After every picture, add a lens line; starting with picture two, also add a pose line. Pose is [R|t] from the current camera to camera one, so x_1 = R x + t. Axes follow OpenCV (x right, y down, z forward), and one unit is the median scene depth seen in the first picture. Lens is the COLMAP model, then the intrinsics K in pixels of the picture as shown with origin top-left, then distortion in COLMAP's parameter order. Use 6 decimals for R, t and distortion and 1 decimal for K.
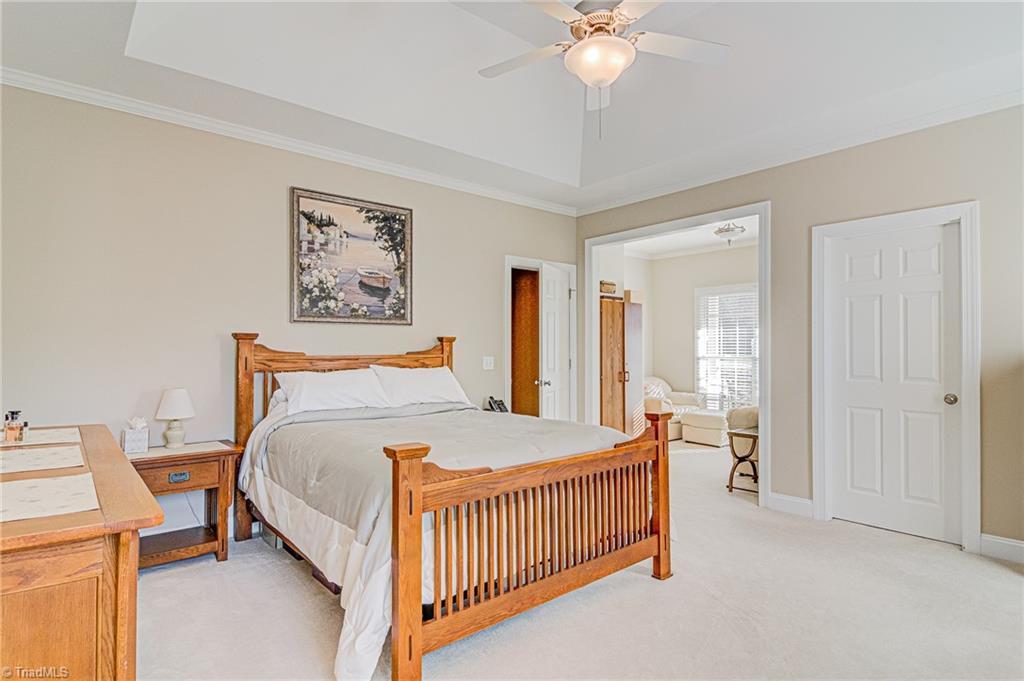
lens RADIAL K [[538.7, 0, 514.2], [0, 538.7, 345.6], [0, 0, 1]] dist [0.010178, -0.008396]
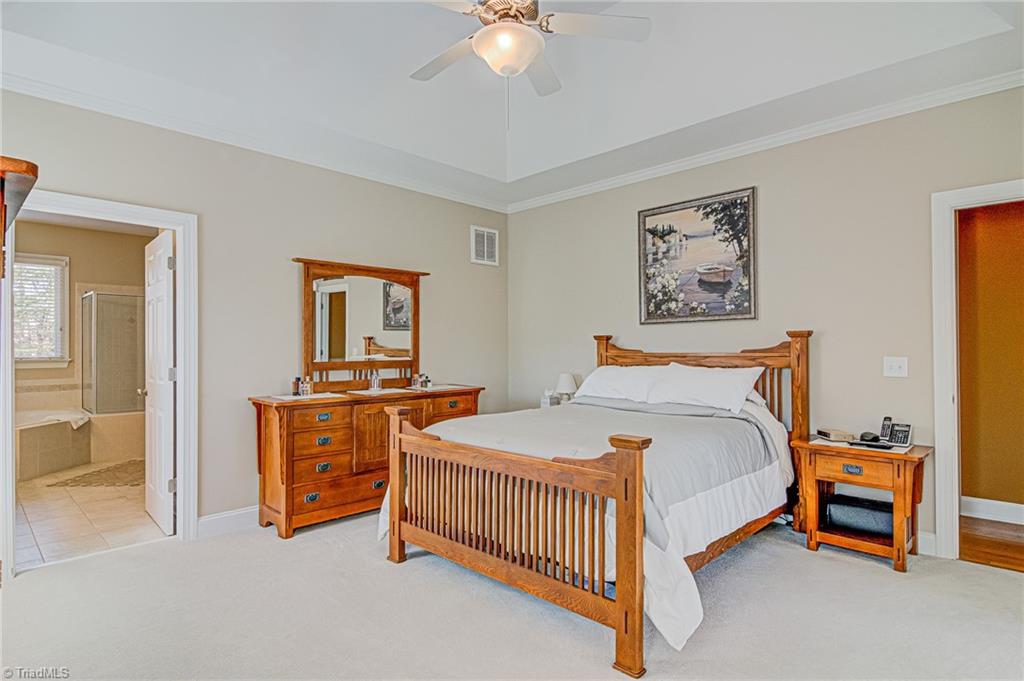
lens RADIAL K [[538.7, 0, 513.0], [0, 538.7, 344.6], [0, 0, 1]] dist [0.010178, -0.008396]
pose [[0.082291, -0.006879, -0.996585, 0.693522], [0.012049, 0.999910, -0.005907, 0.004129], [0.996536, -0.011522, 0.082366, 0.572787]]
